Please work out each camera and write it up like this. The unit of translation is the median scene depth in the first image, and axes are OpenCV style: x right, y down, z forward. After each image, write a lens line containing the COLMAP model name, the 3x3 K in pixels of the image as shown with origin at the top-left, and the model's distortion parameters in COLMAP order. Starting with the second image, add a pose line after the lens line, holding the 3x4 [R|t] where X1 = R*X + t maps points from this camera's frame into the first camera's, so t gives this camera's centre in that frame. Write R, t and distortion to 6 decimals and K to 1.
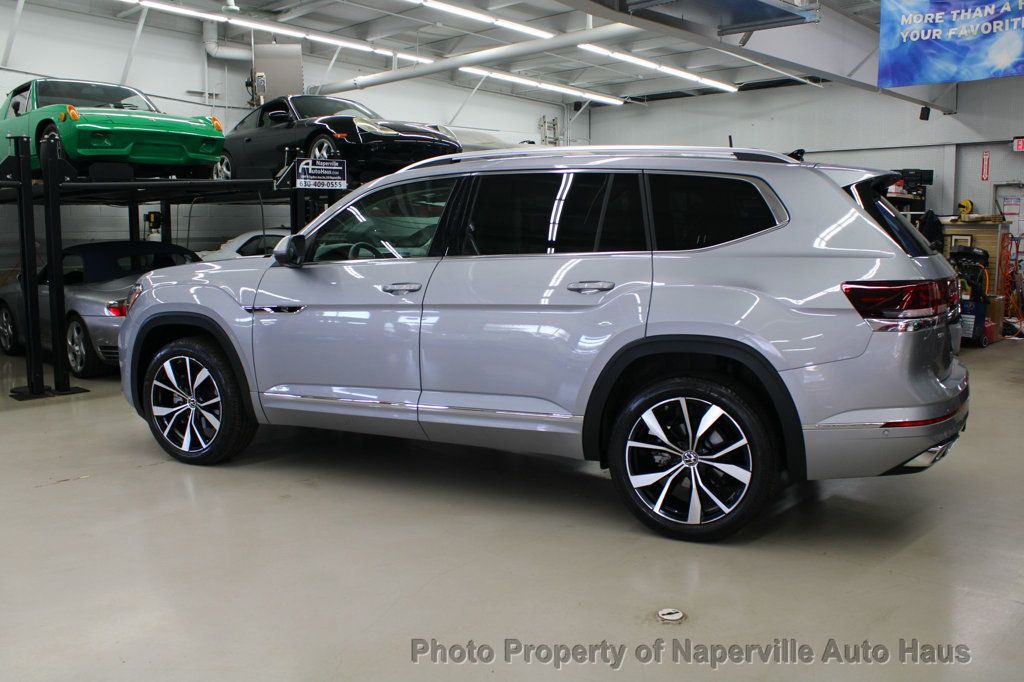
lens RADIAL K [[923.9, 0, 514.6], [0, 923.9, 342.5], [0, 0, 1]] dist [-0.160575, 0.146088]
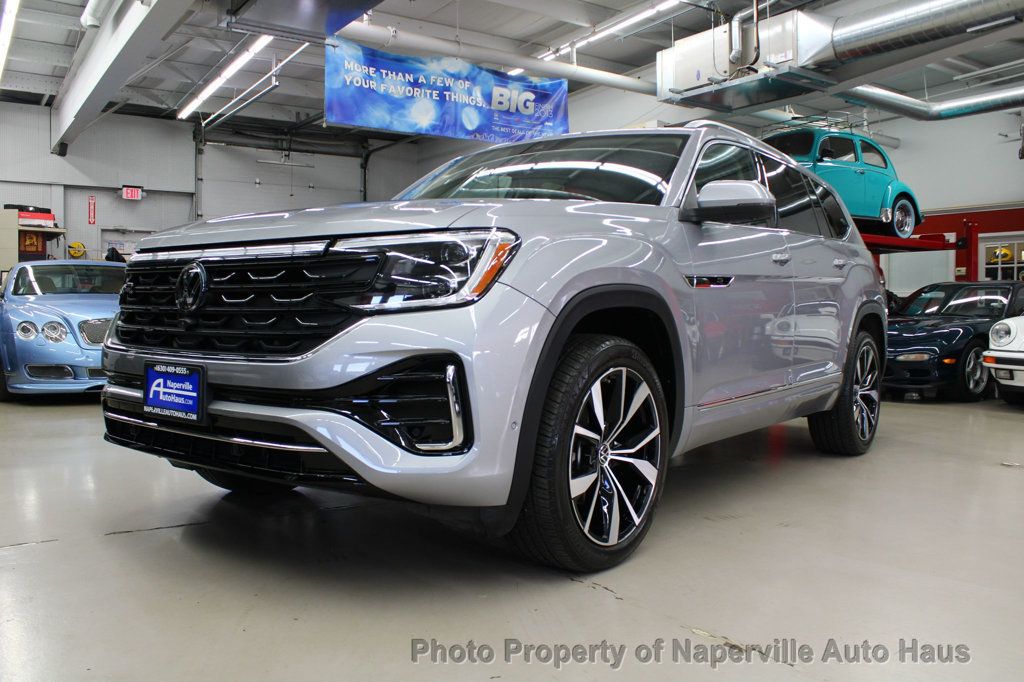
lens RADIAL K [[875.0, 0, 512.0], [0, 875.0, 341.0], [0, 0, 1]] dist [-0.161352, 0.145911]
pose [[0.200392, -0.031122, 0.979221, -0.613711], [0.111022, 0.993778, 0.008865, -0.008353], [-0.973405, 0.106939, 0.202600, 0.659282]]
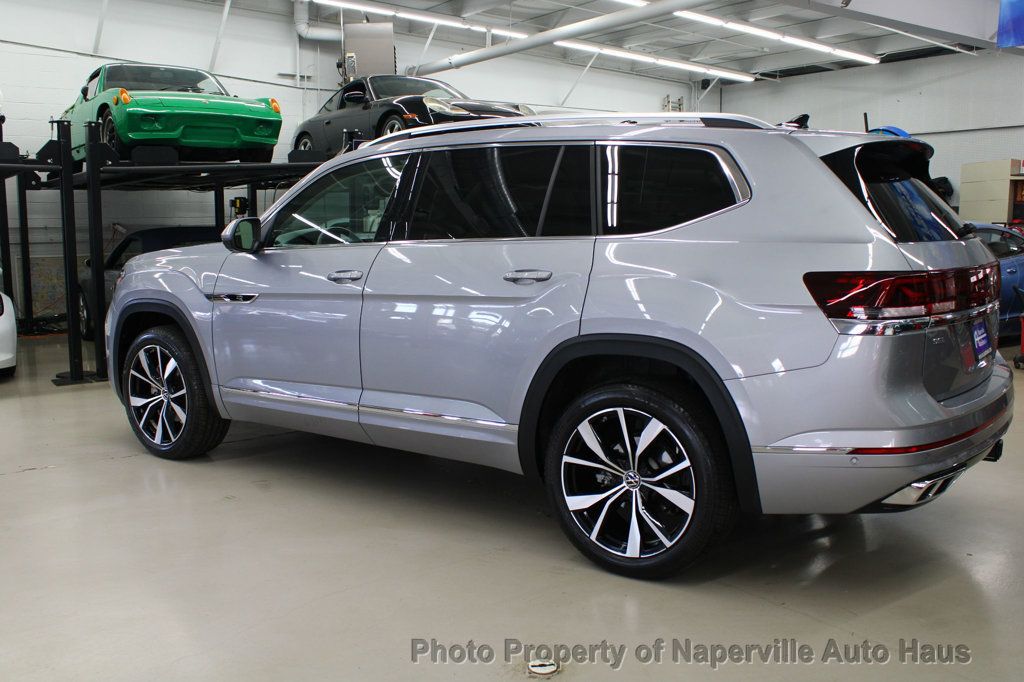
lens RADIAL K [[964.2, 0, 512.0], [0, 964.2, 341.0], [0, 0, 1]] dist [-0.162965, 0.179467]
pose [[0.984036, 0.022734, -0.176510, 0.125805], [-0.022029, 0.999740, 0.005951, -0.002445], [0.176599, -0.001968, 0.984281, 0.057650]]
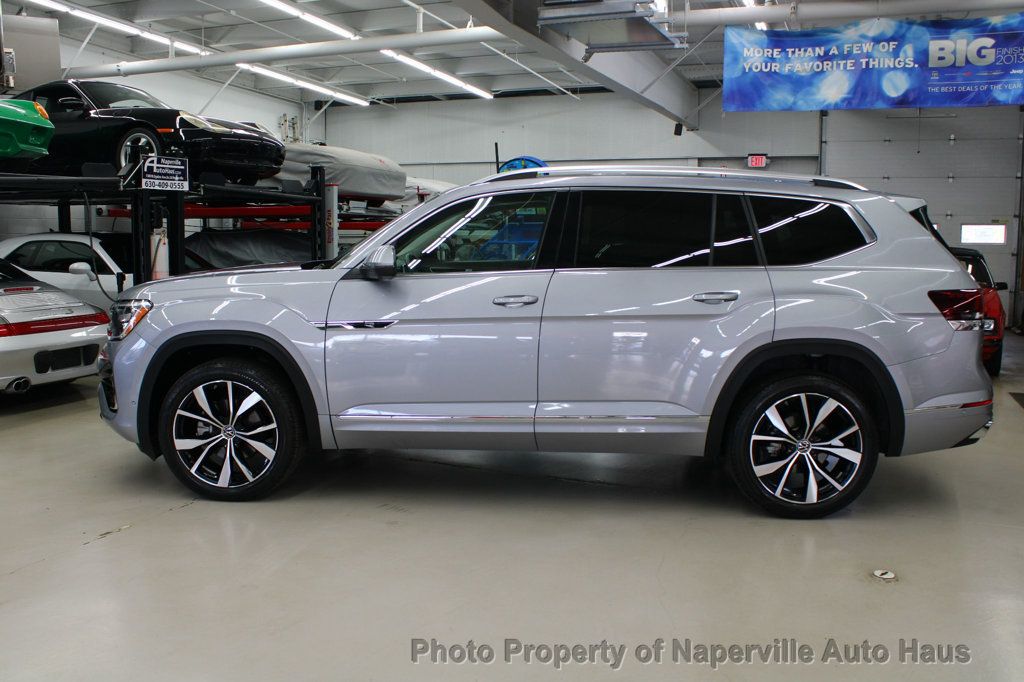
lens RADIAL K [[964.2, 0, 512.0], [0, 964.2, 341.0], [0, 0, 1]] dist [-0.162965, 0.179467]
pose [[0.924178, -0.031284, 0.380679, -0.316097], [0.034590, 0.999400, -0.001844, -0.008238], [-0.380393, 0.014872, 0.924705, 0.021227]]
